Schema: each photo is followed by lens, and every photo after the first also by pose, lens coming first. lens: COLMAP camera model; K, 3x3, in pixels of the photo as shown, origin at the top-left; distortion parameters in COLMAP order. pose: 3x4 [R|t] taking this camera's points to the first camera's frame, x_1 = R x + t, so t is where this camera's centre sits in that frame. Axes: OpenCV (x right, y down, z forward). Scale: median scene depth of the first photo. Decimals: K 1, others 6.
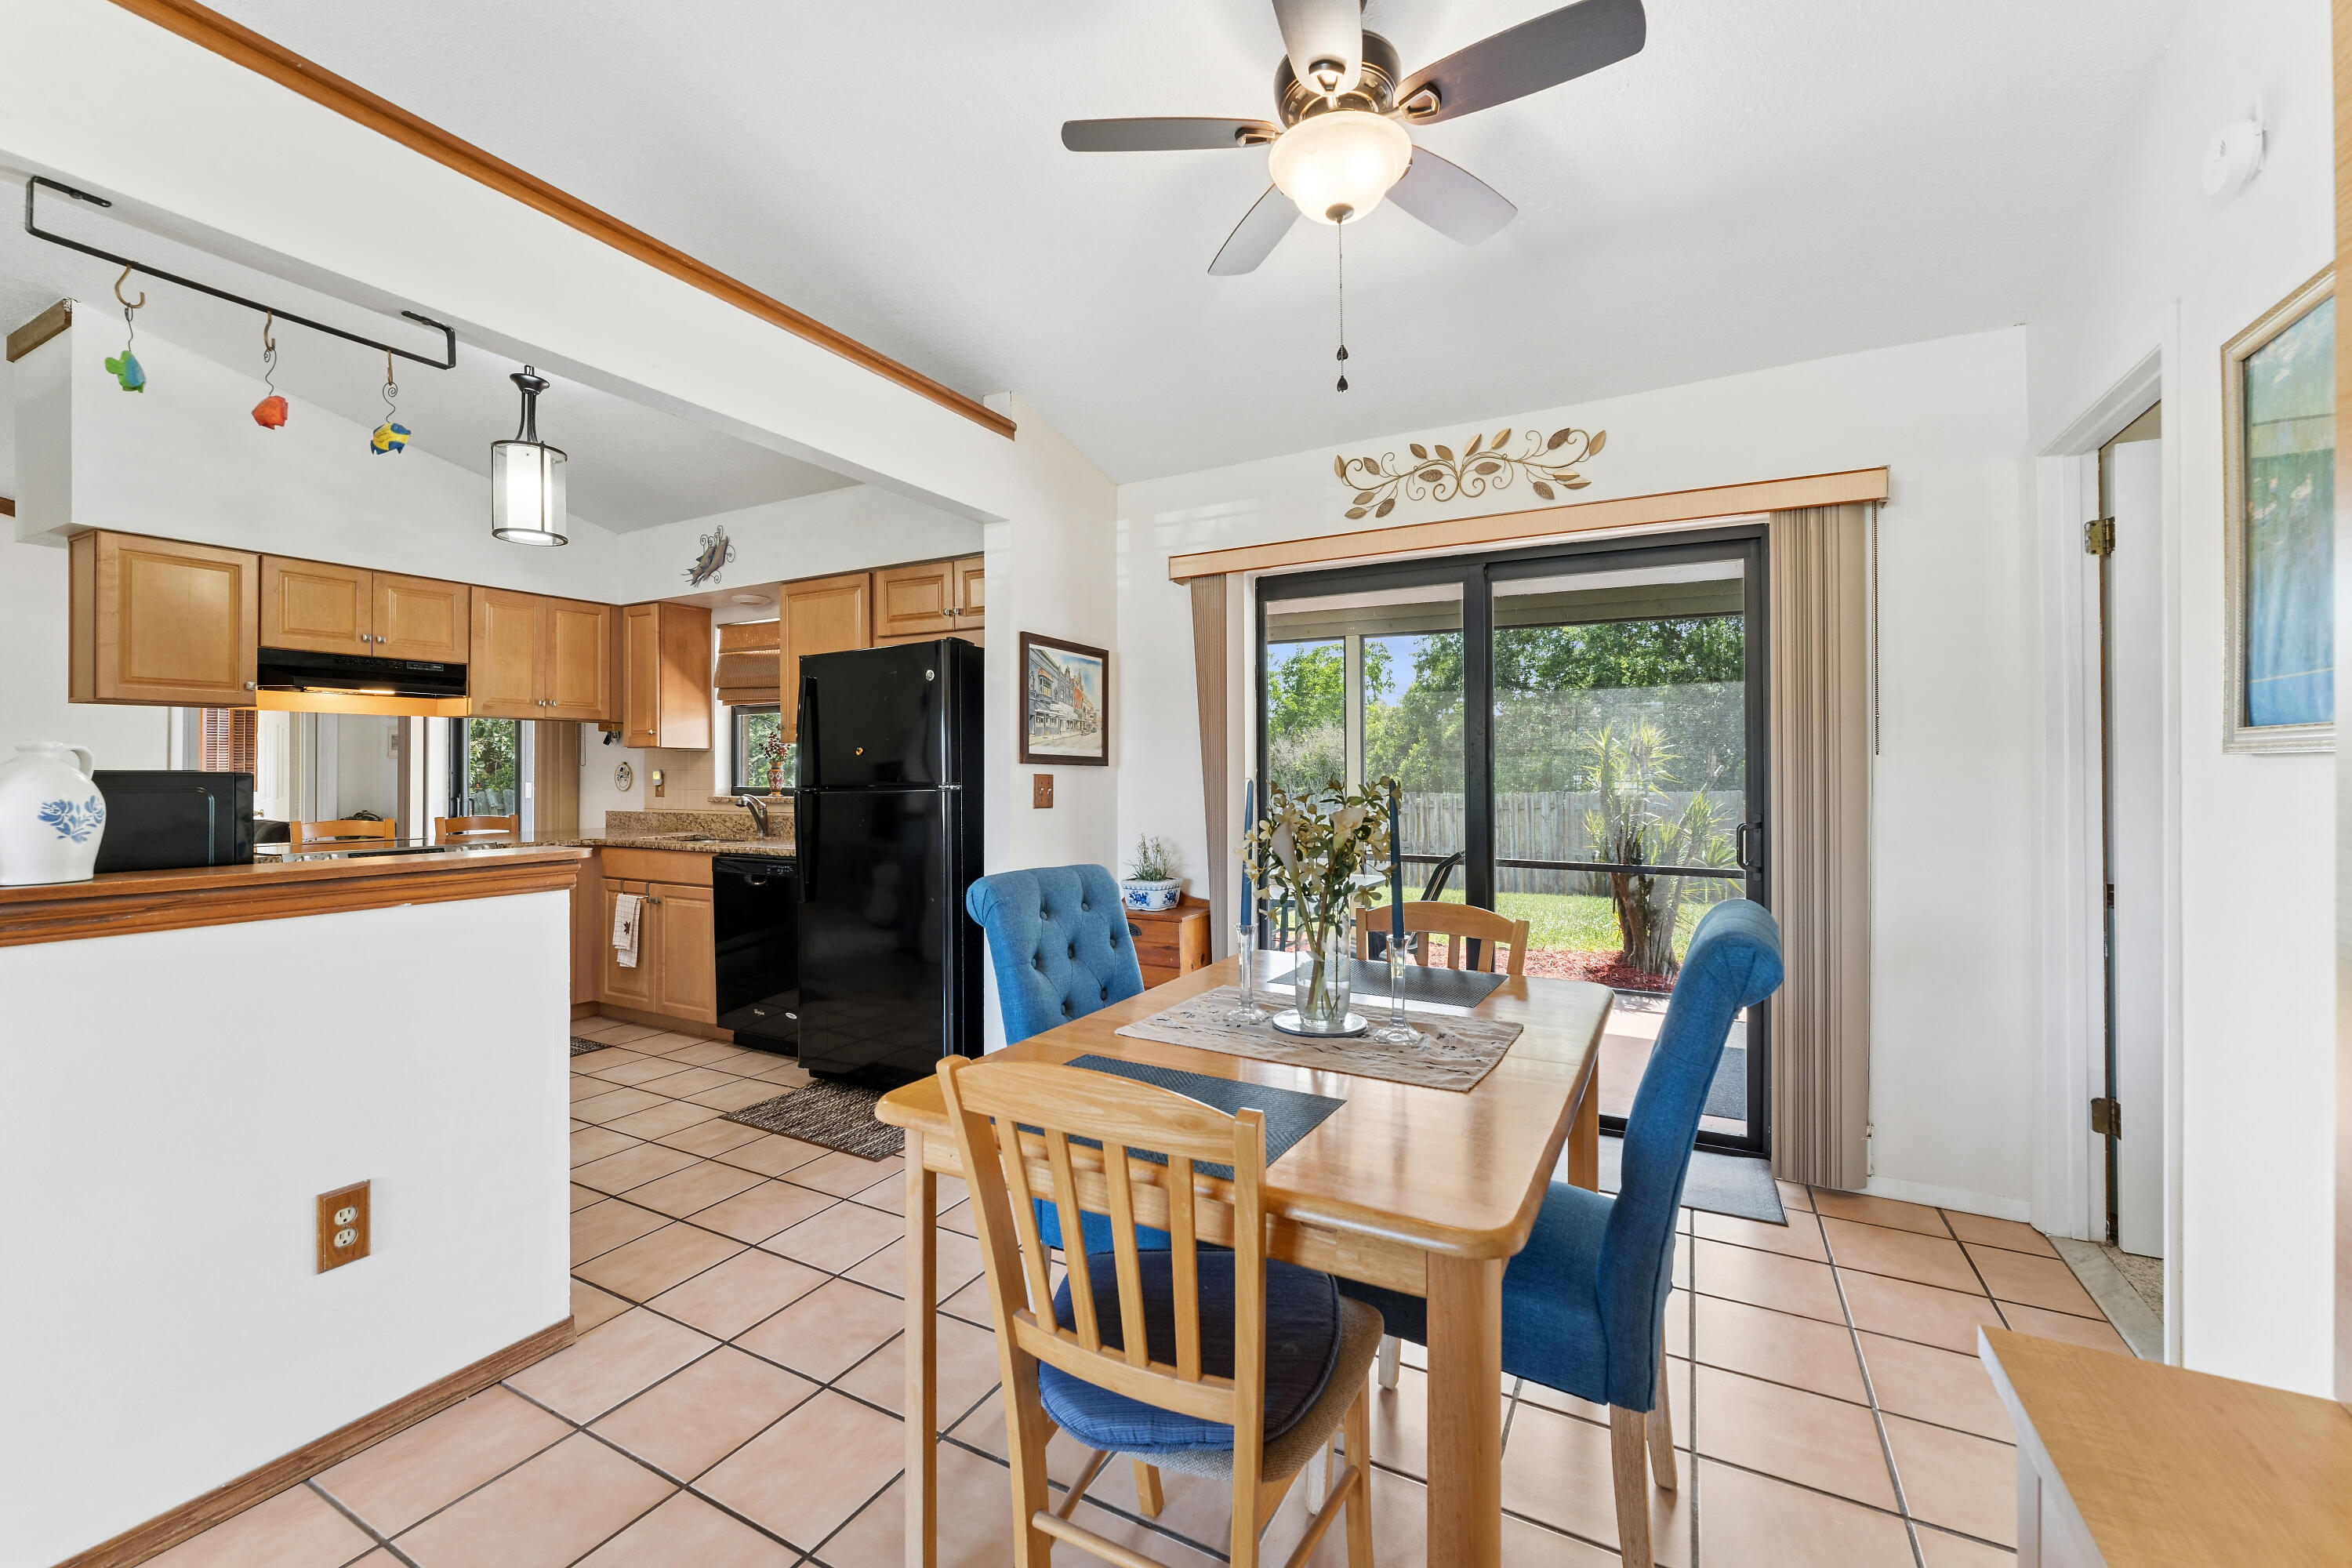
lens RADIAL K [[1035.0, 0, 1183.6], [0, 1035.0, 780.0], [0, 0, 1]] dist [0.003103, 0.000485]
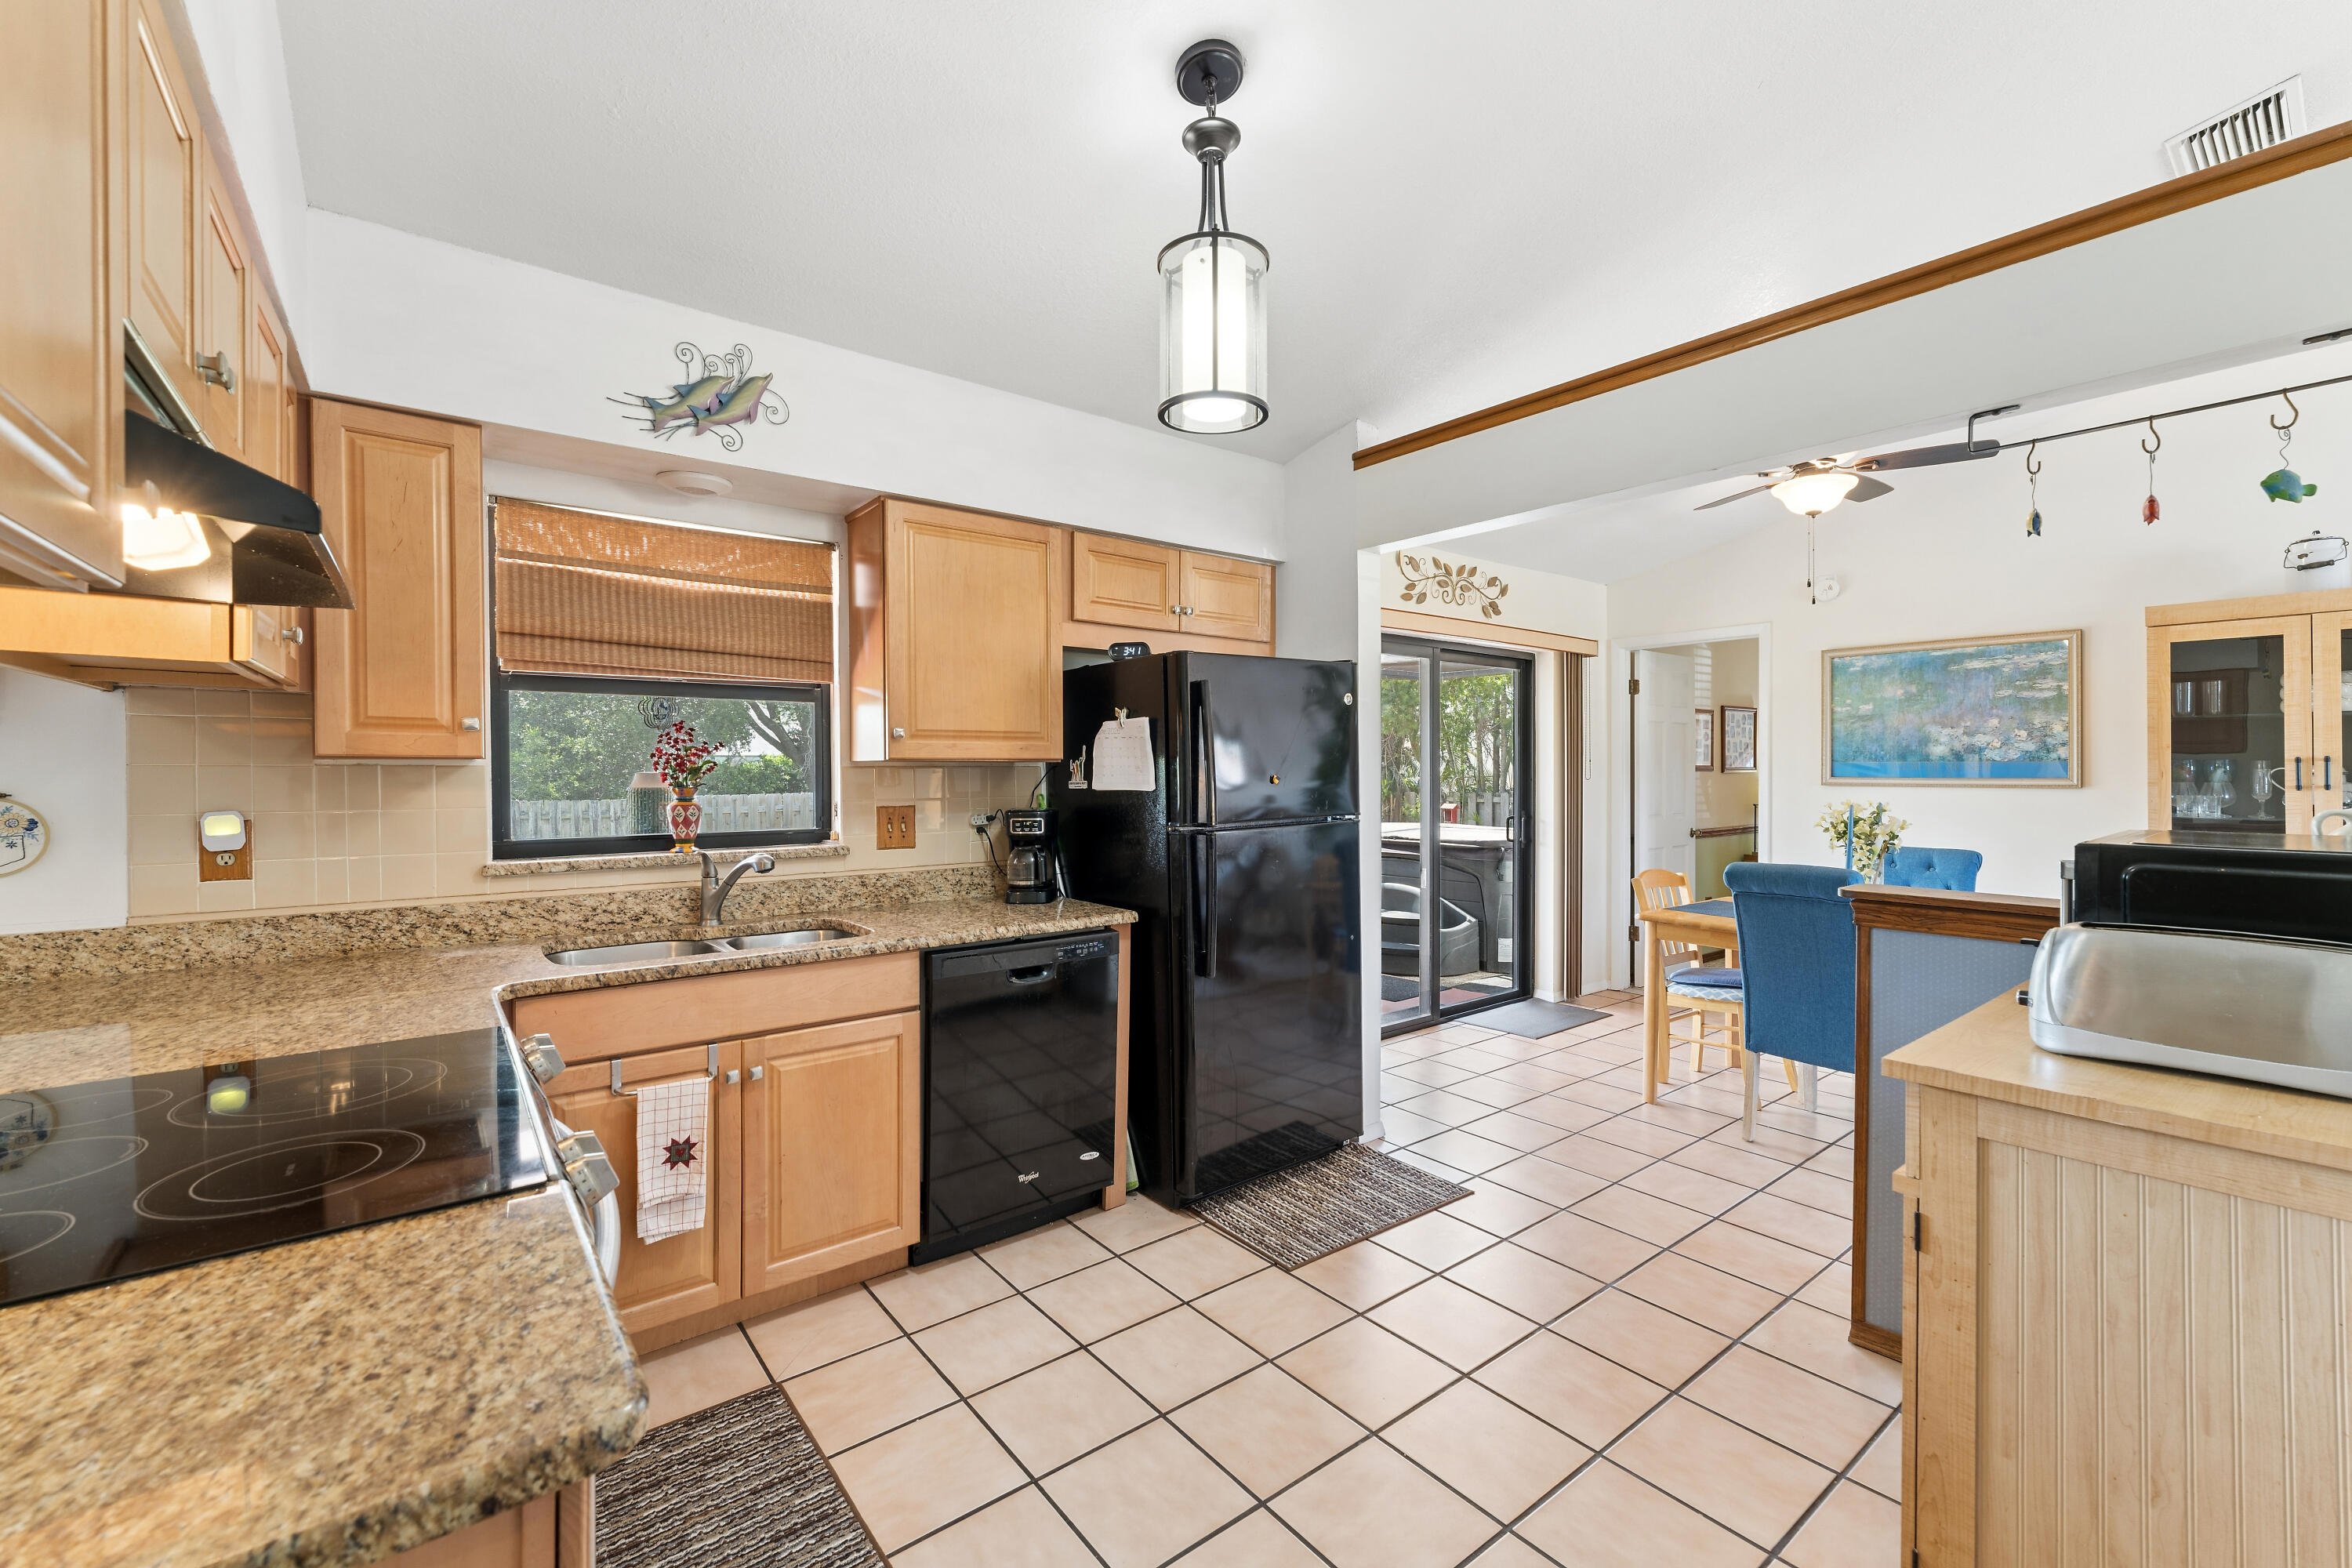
lens RADIAL K [[1035.0, 0, 1183.6], [0, 1035.0, 780.0], [0, 0, 1]] dist [0.003103, 0.000485]
pose [[0.331527, -0.012789, 0.943359, -1.046899], [0.003587, 0.999918, 0.012296, -0.034939], [-0.943439, -0.000692, 0.331546, 0.733032]]
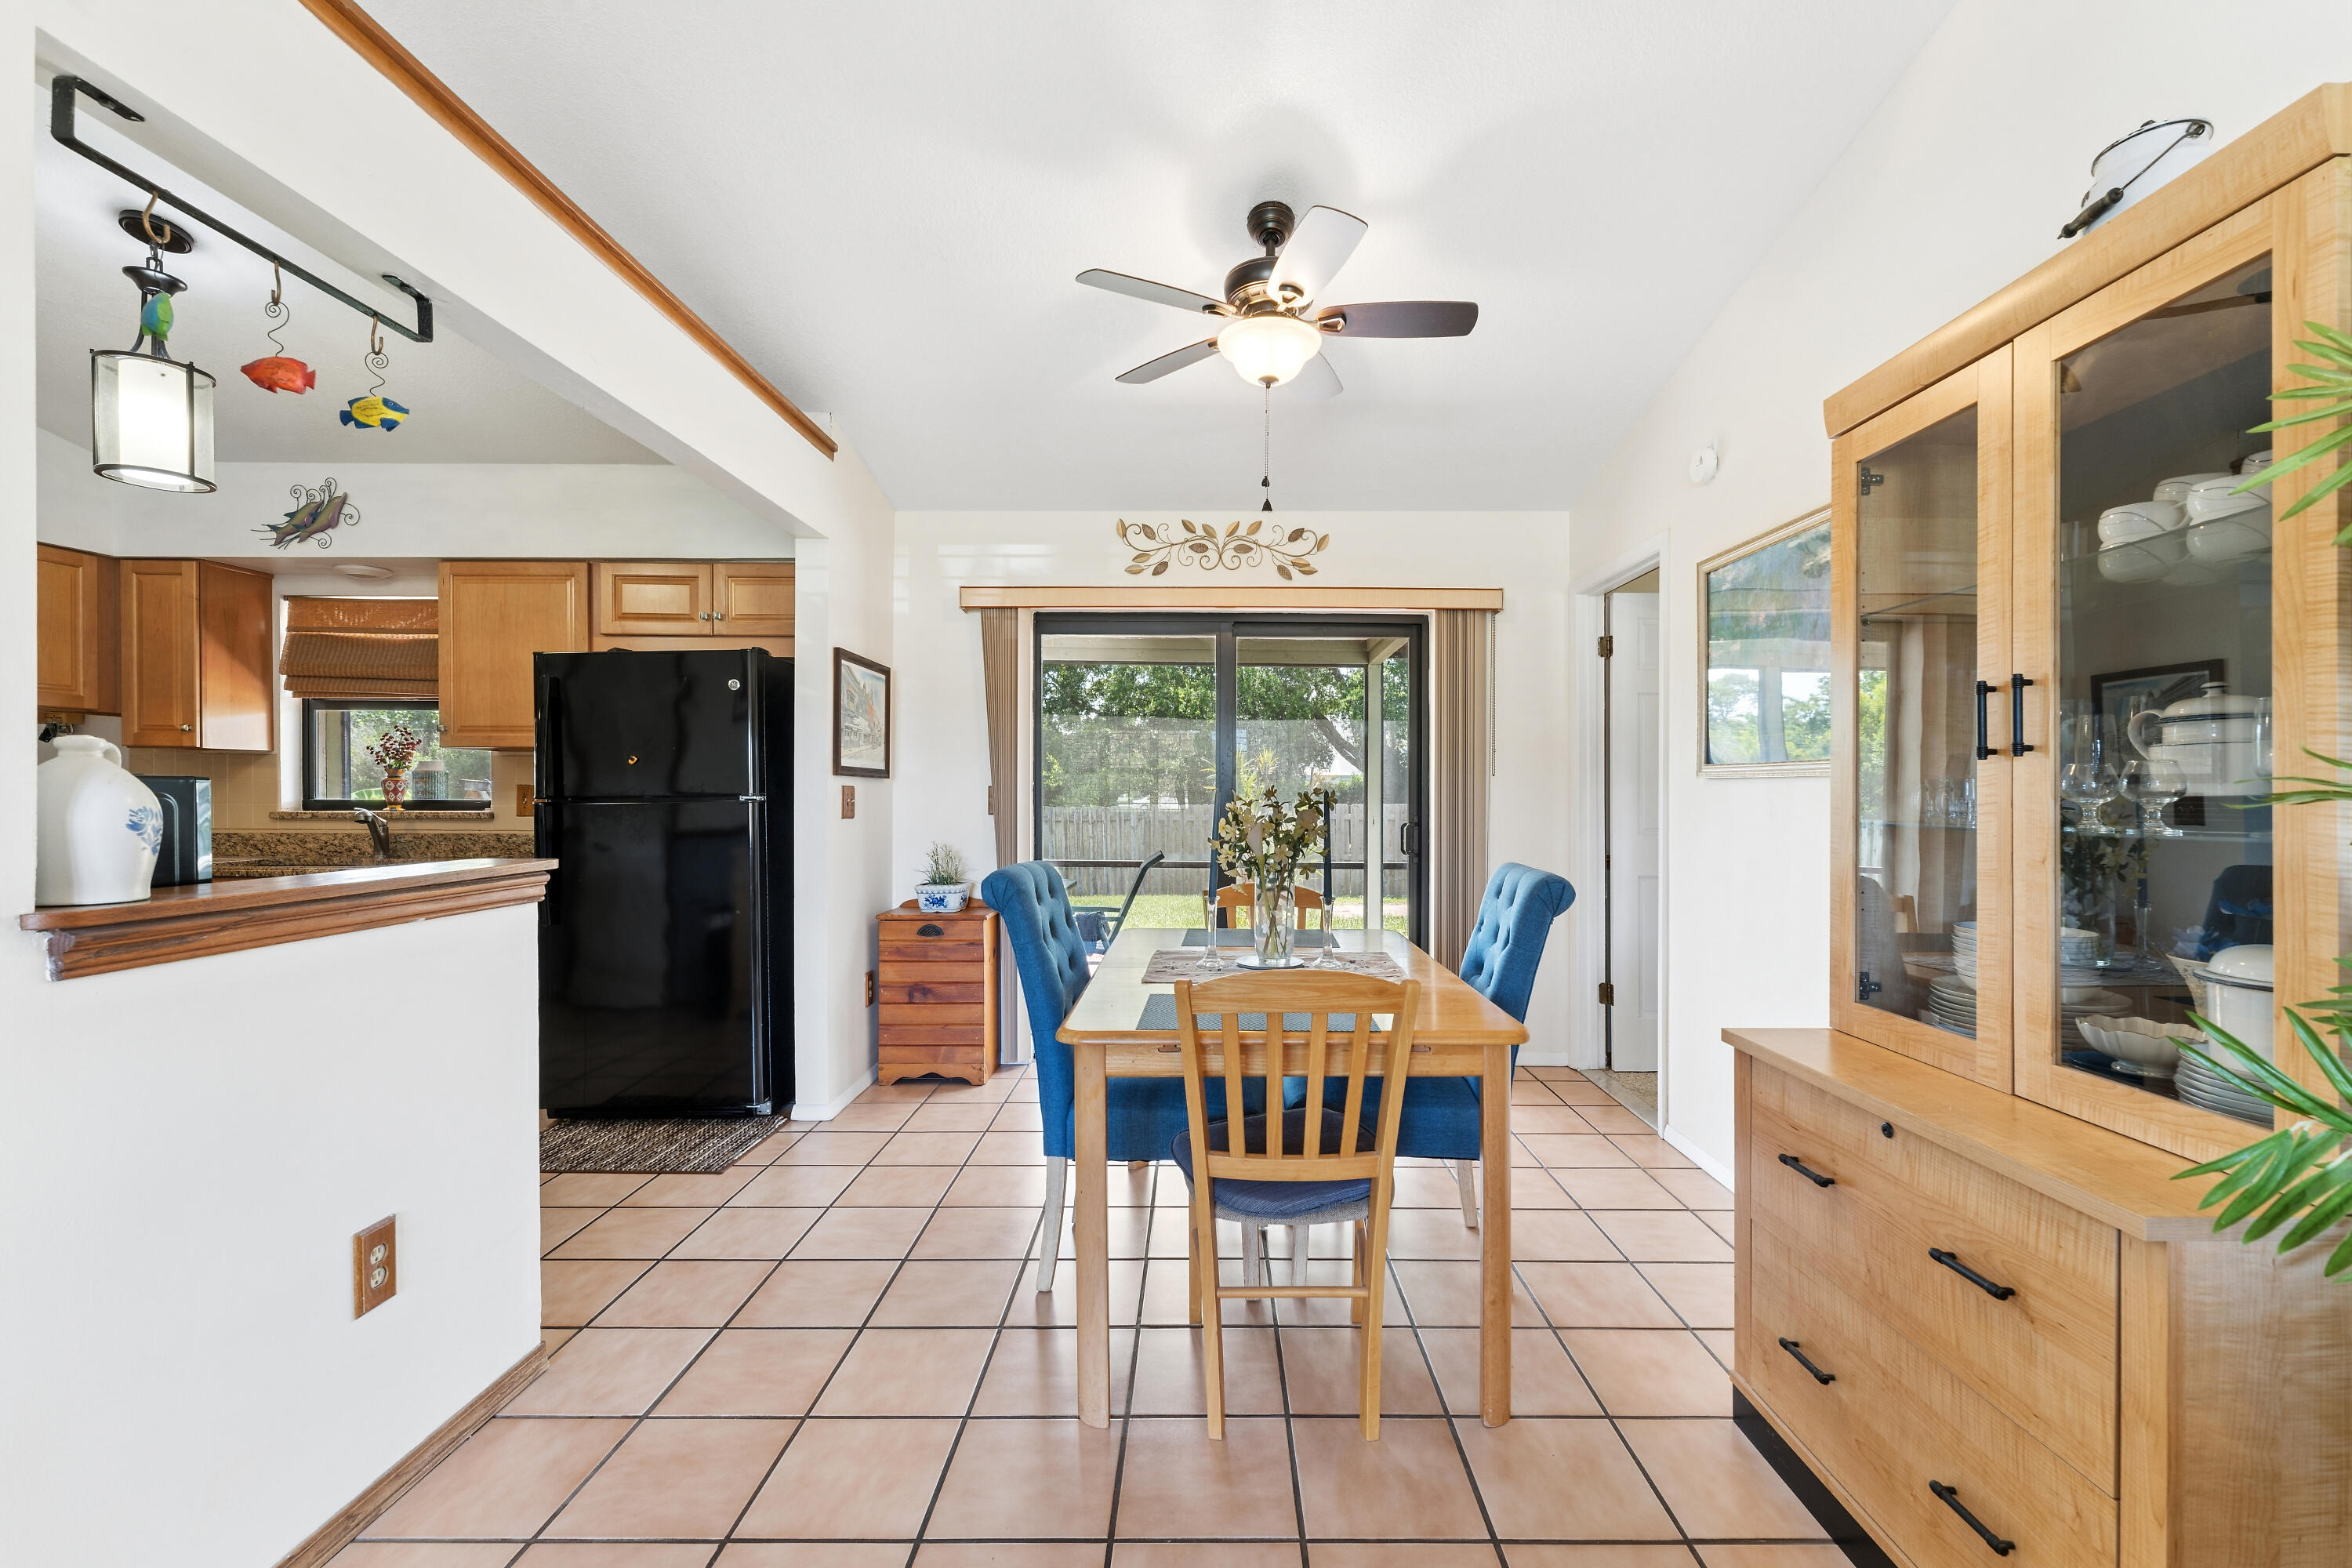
lens RADIAL K [[1031.2, 0, 1267.9], [0, 1031.2, 806.9], [0, 0, 1]] dist [0.001166, -0.000113]
pose [[0.858184, -0.003888, 0.513327, -0.277114], [-0.001867, 0.999941, 0.010695, 0.003401], [-0.513338, -0.010137, 0.858127, -0.092571]]
